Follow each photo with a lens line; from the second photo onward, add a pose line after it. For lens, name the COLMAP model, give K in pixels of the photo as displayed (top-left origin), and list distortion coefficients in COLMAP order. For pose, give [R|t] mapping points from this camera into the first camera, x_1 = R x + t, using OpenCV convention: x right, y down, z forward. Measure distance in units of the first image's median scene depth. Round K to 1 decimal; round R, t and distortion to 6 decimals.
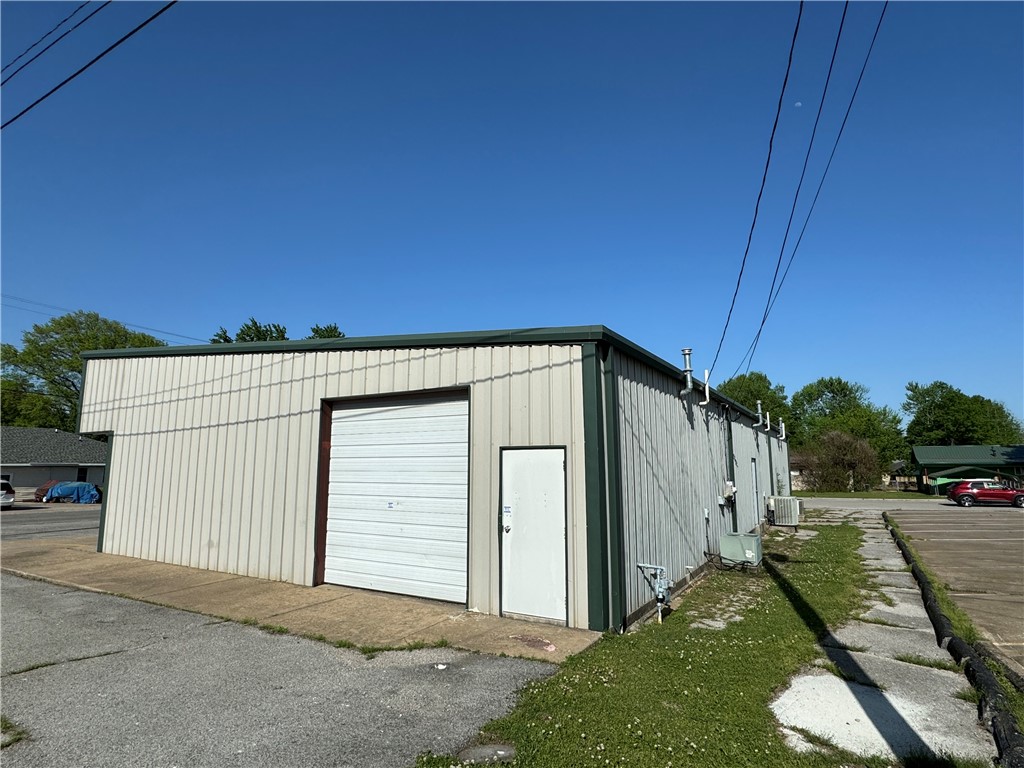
lens RADIAL K [[568.3, 0, 505.9], [0, 568.3, 382.3], [0, 0, 1]] dist [-0.002656, -0.000868]
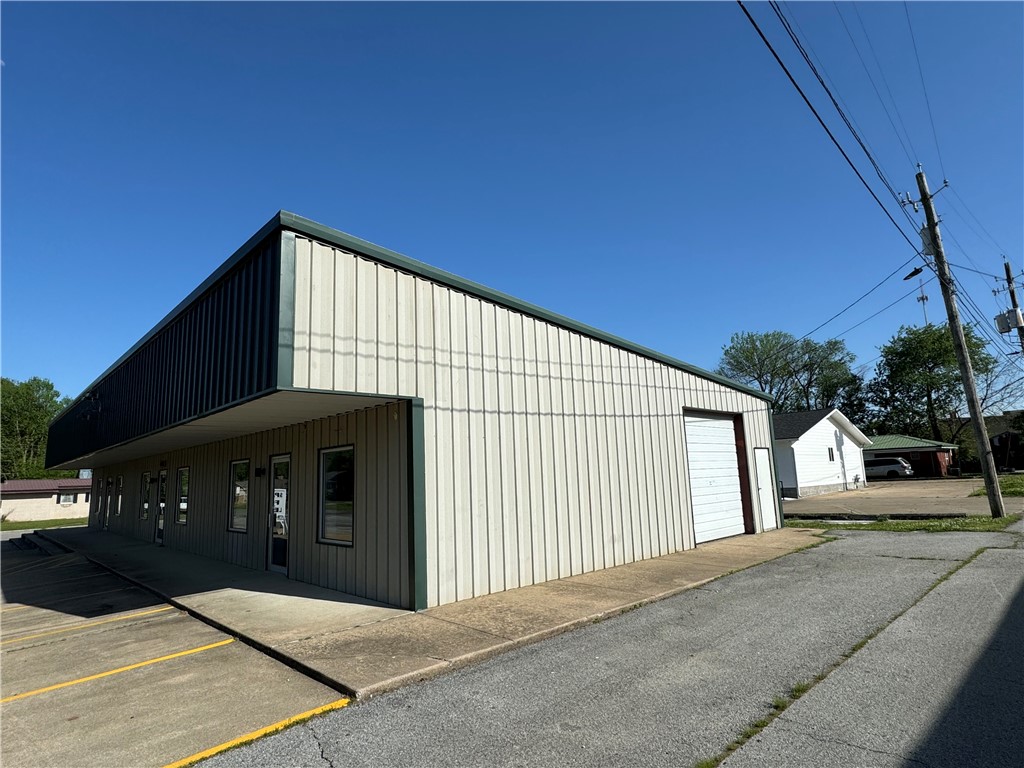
lens RADIAL K [[568.3, 0, 505.9], [0, 568.3, 382.3], [0, 0, 1]] dist [-0.002656, -0.000868]
pose [[0.270325, 0.149453, 0.951098, -1.679259], [-0.106845, 0.986433, -0.124637, 0.180433], [-0.956822, -0.067927, 0.282626, 1.015818]]
